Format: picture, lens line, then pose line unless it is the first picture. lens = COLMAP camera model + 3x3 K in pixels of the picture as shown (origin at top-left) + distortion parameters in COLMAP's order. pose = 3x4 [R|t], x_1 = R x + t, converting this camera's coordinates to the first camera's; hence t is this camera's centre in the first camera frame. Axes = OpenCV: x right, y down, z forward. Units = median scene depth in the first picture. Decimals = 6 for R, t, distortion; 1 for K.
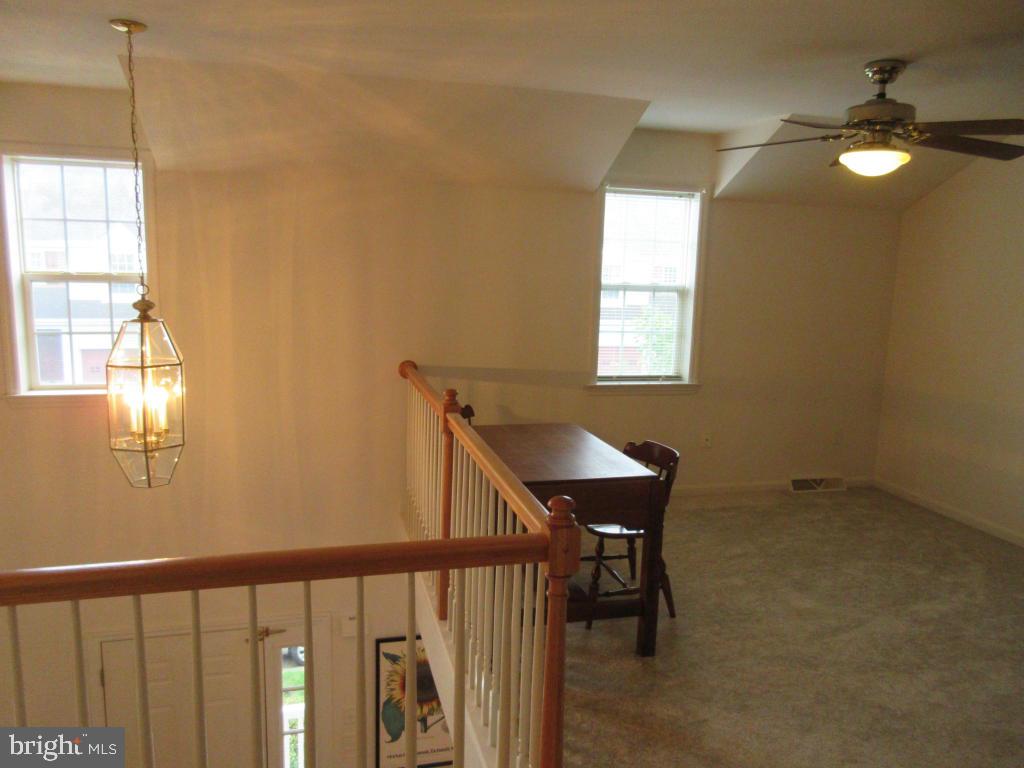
lens RADIAL K [[754.8, 0, 512.0], [0, 754.8, 384.0], [0, 0, 1]] dist [-0.007061, -0.001445]
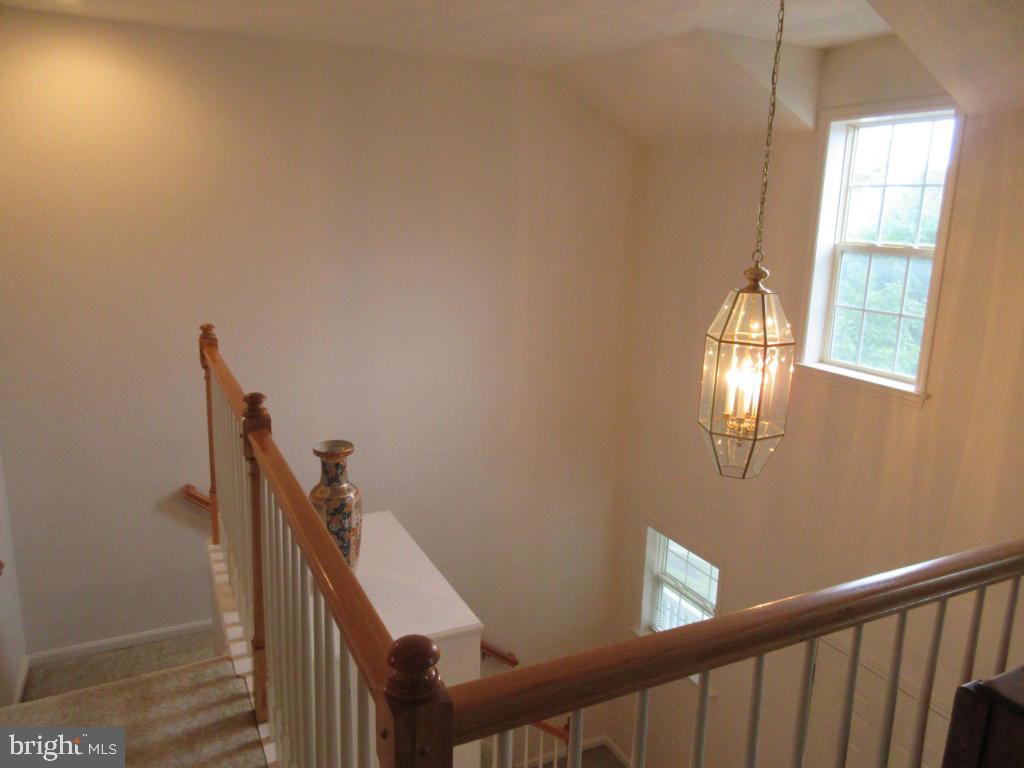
lens RADIAL K [[747.8, 0, 512.2], [0, 747.8, 360.3], [0, 0, 1]] dist [-0.001335, 0.002814]
pose [[0.195077, 0.173984, -0.965233, 0.248072], [-0.195869, 0.971227, 0.135478, -0.054541], [0.961031, 0.162630, 0.223542, 0.433012]]
